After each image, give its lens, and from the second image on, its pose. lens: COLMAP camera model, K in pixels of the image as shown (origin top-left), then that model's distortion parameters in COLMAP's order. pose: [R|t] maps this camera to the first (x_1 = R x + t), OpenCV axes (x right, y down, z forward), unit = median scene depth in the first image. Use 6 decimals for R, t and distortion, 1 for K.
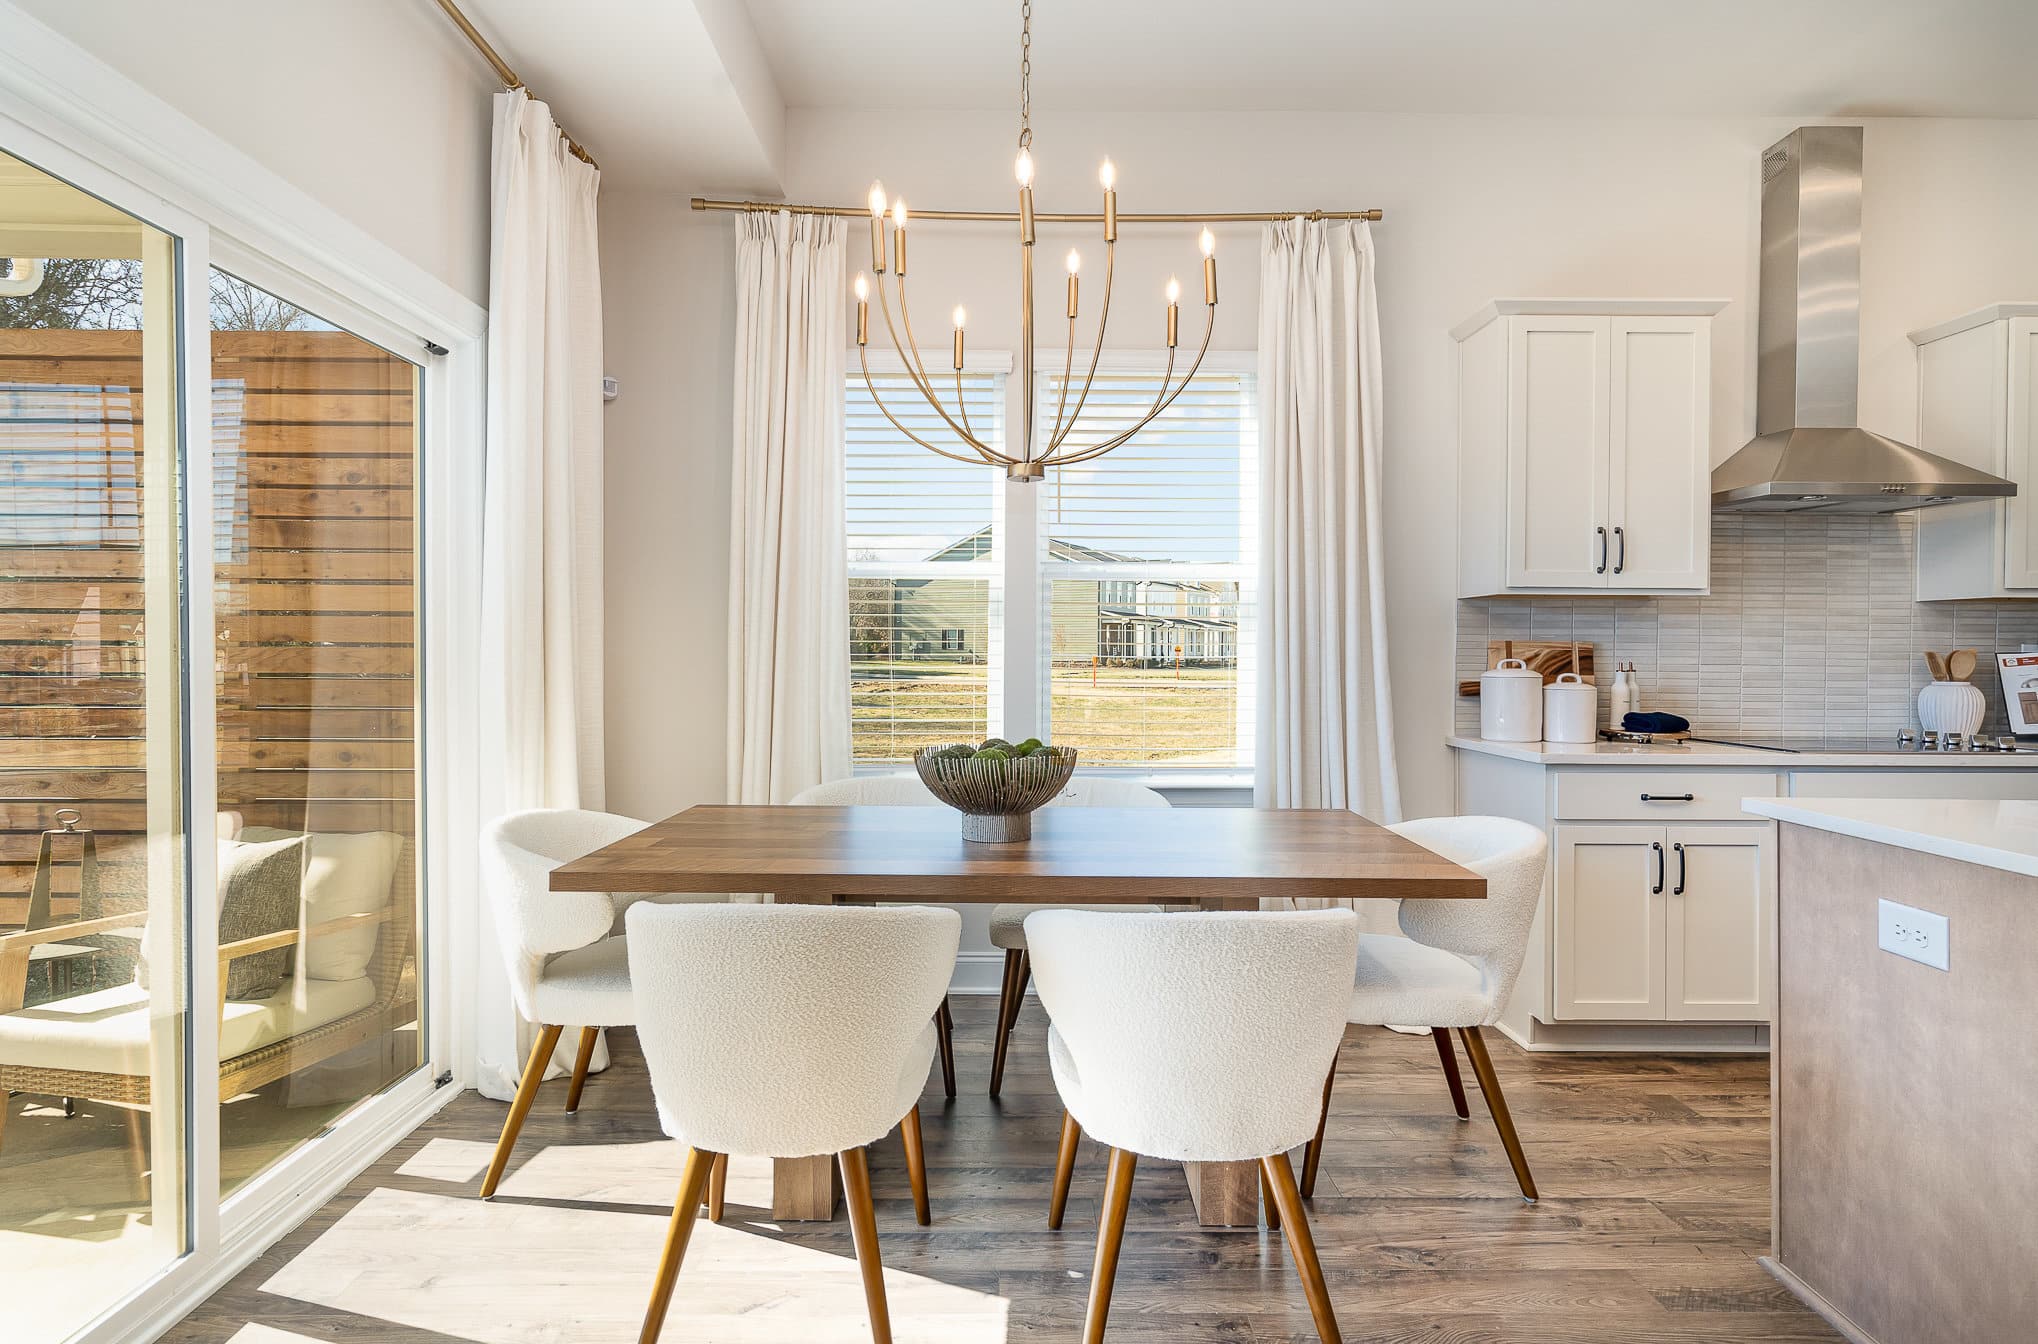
lens RADIAL K [[1084.6, 0, 1013.9], [0, 1084.6, 655.1], [0, 0, 1]] dist [0.017678, -0.000611]
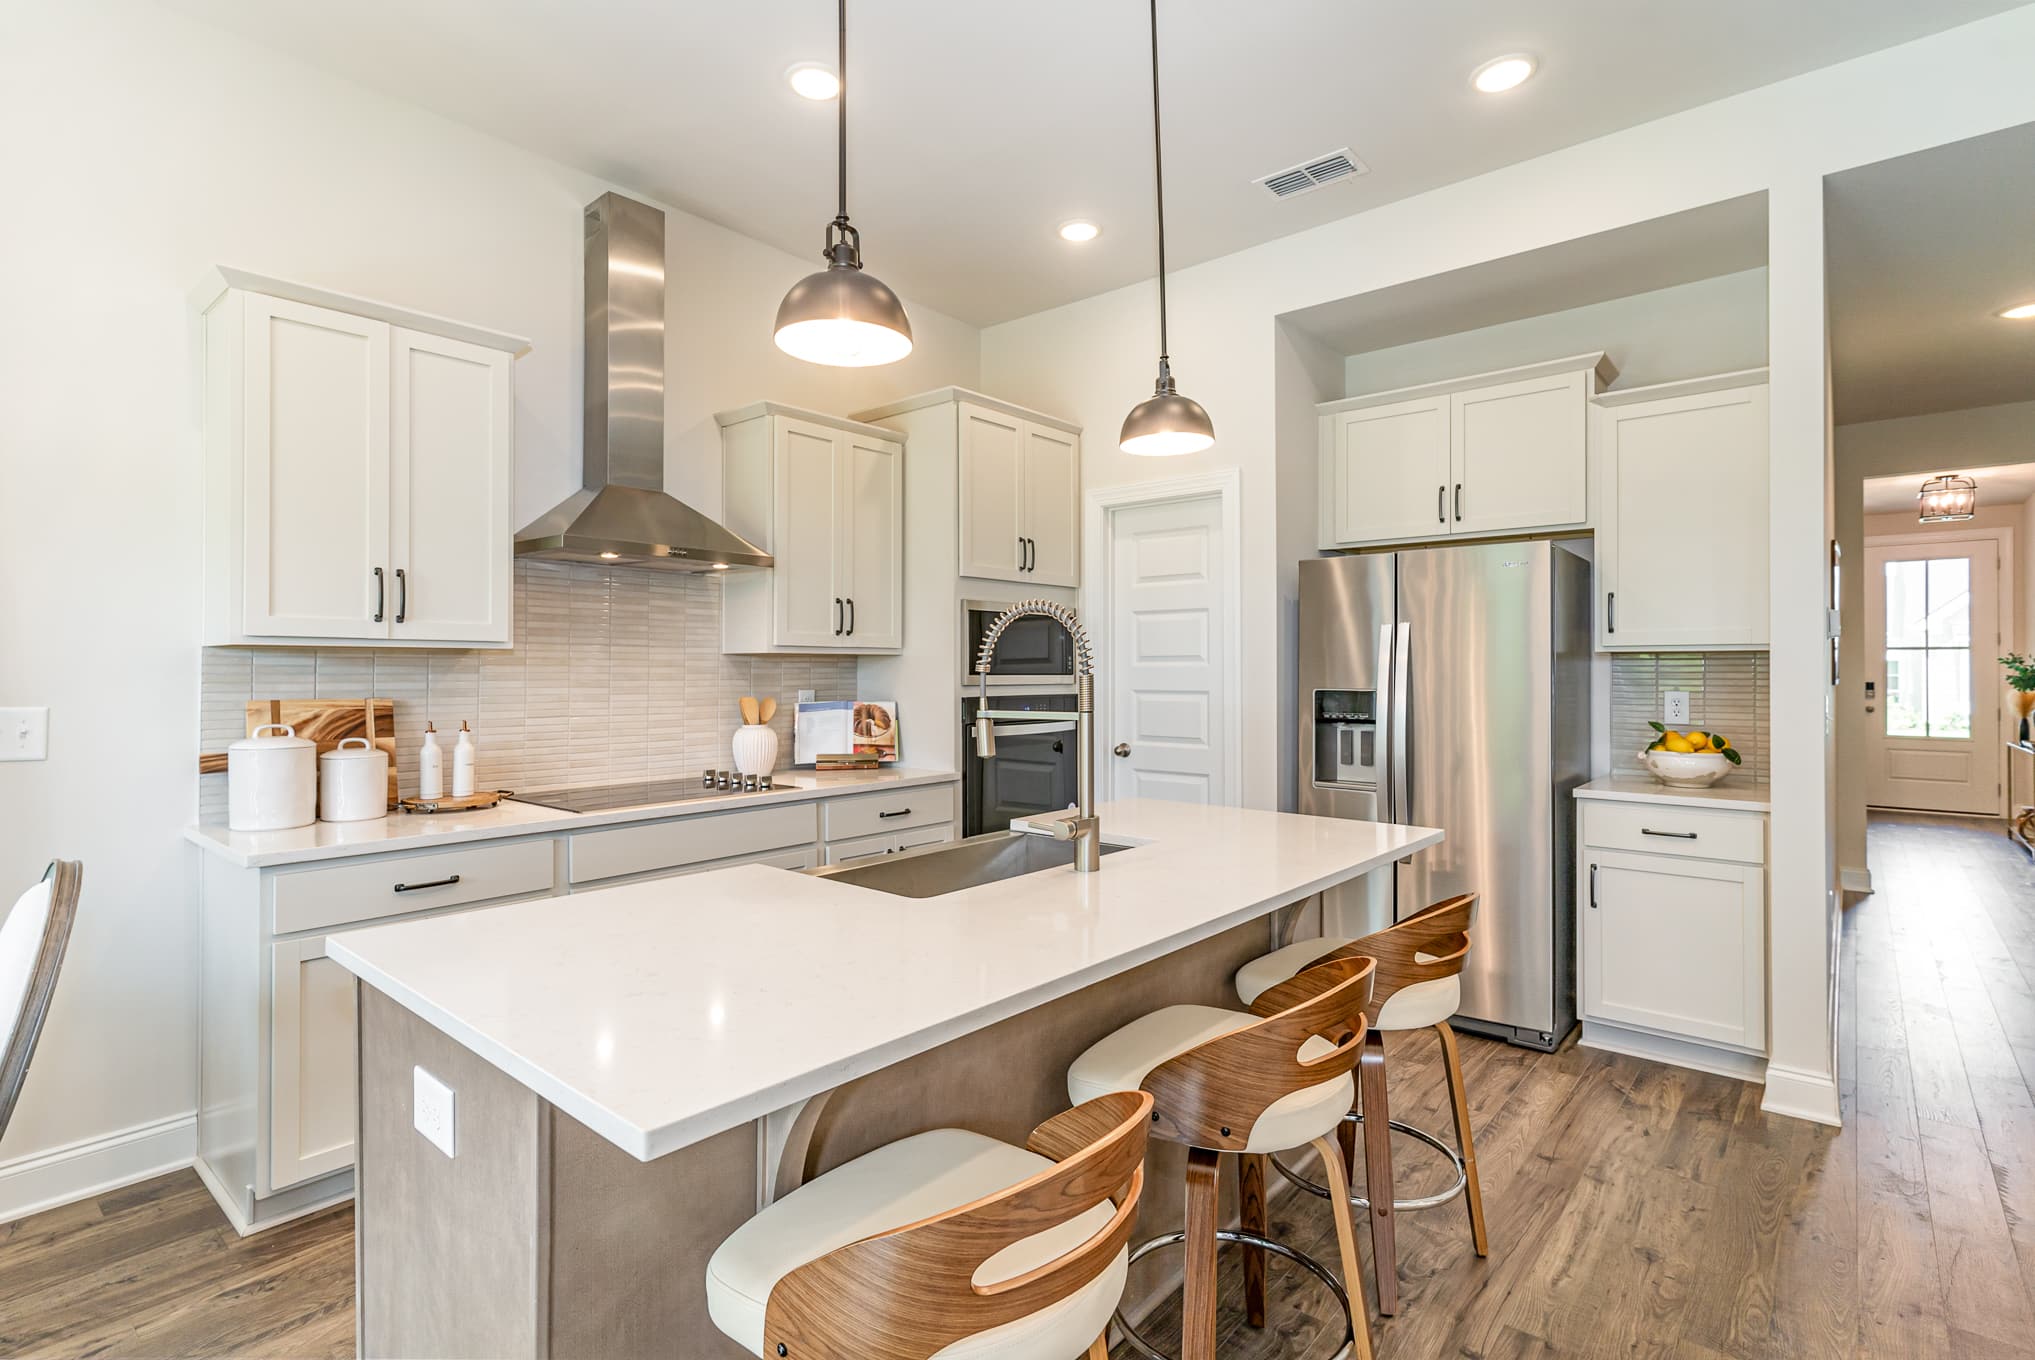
lens RADIAL K [[988.5, 0, 1011.3], [0, 988.5, 669.7], [0, 0, 1]] dist [-0.001777, 0.000448]
pose [[0.665976, -0.004400, 0.745960, 0.273210], [0.005925, 0.999982, 0.000609, -0.032963], [-0.745950, 0.004015, 0.665990, 0.106179]]
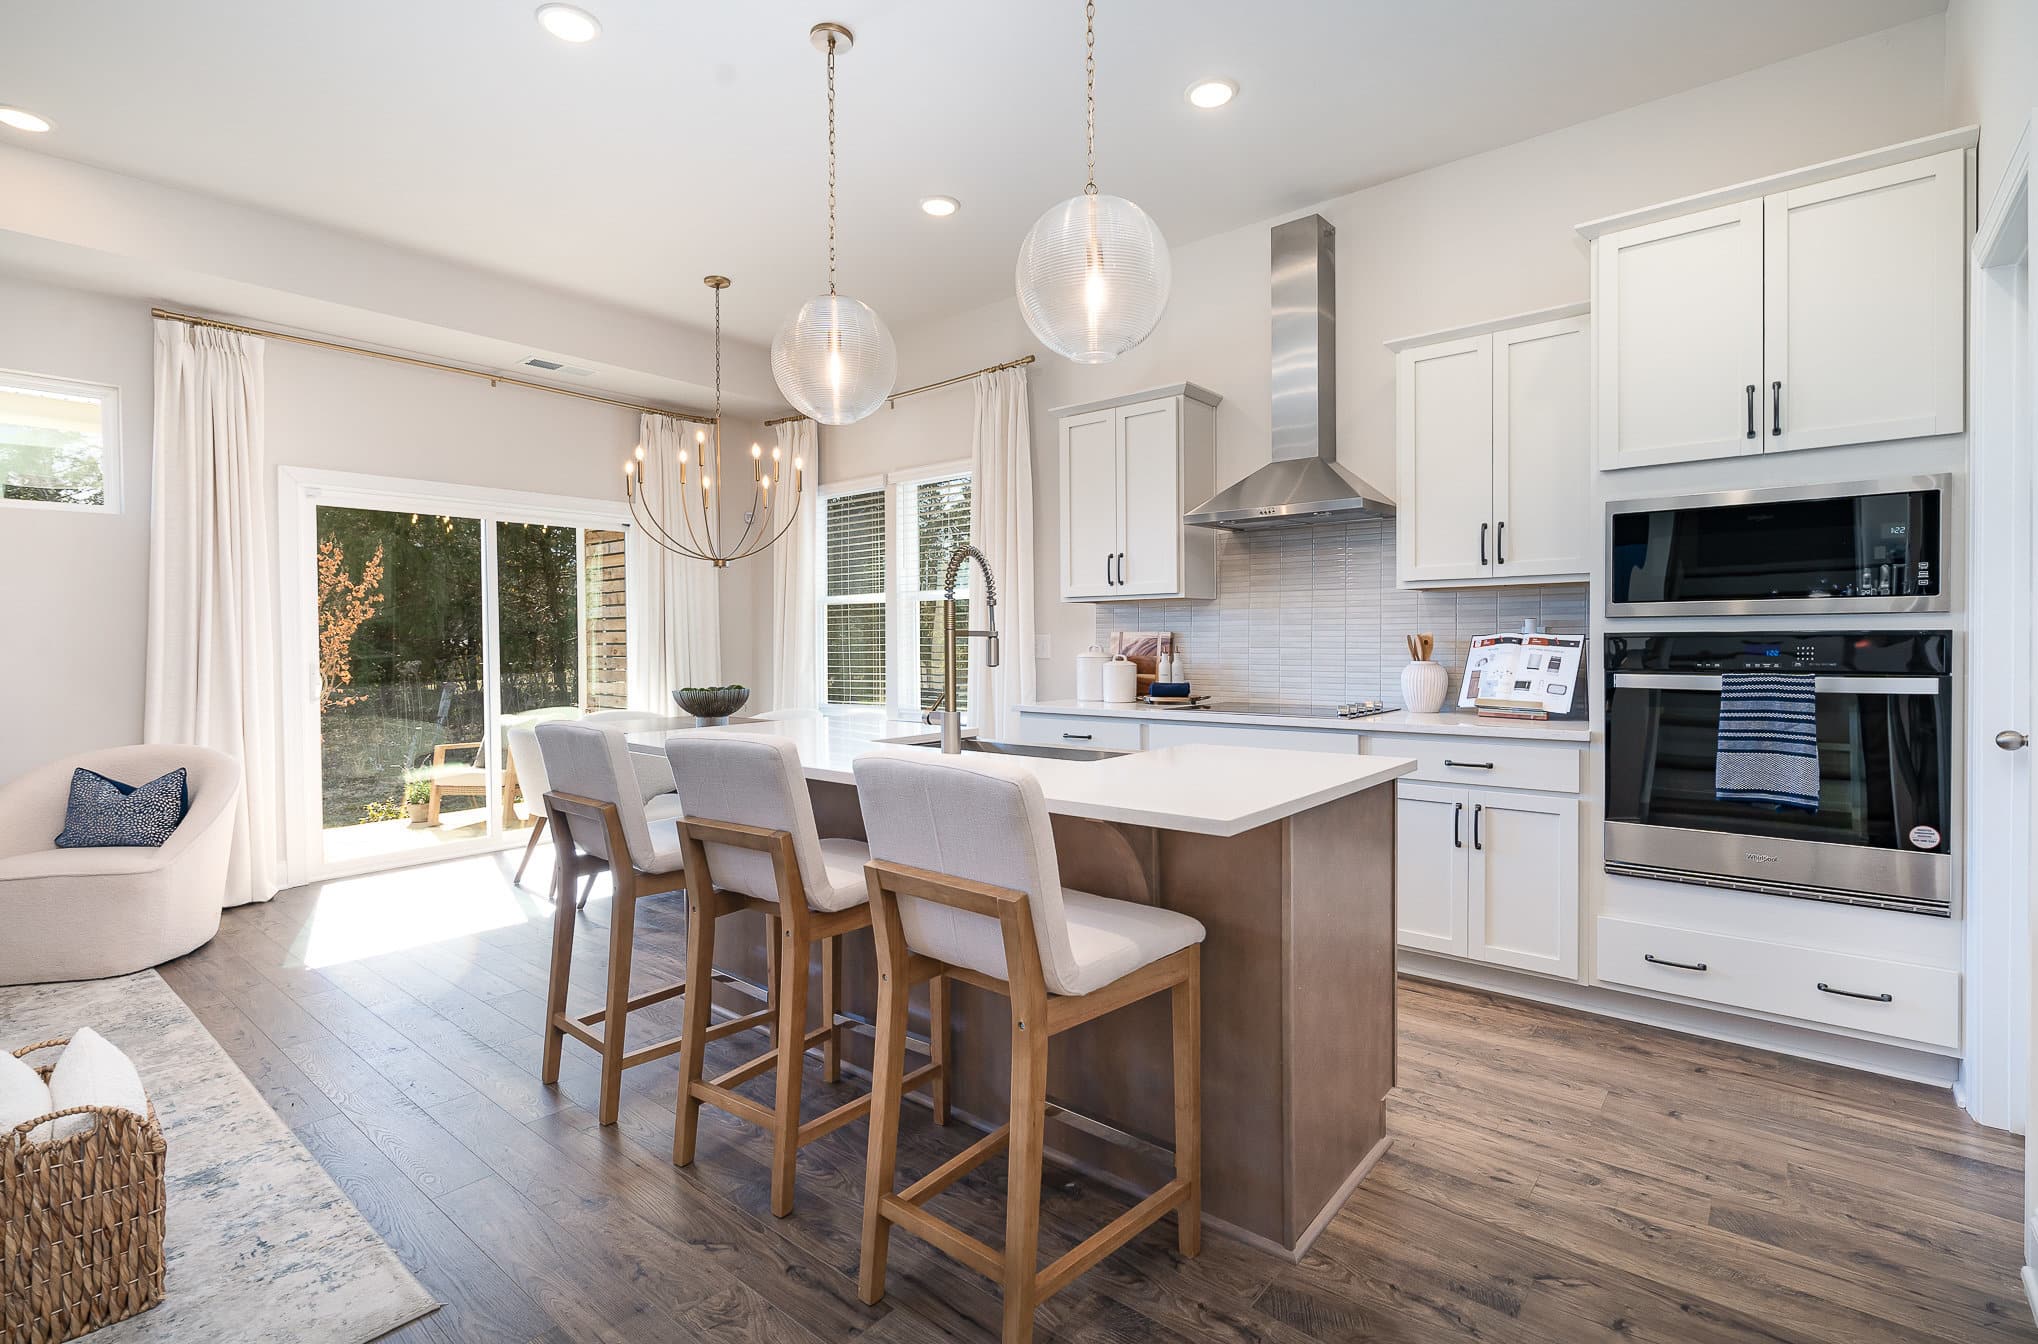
lens RADIAL K [[944.9, 0, 1024.5], [0, 944.9, 666.1], [0, 0, 1]] dist [0.001257, -0.000898]
pose [[0.755302, 0.007066, -0.655339, 1.208568], [0.012180, 0.999618, 0.024816, -0.000280], [0.655264, -0.026726, 0.754927, -0.037809]]
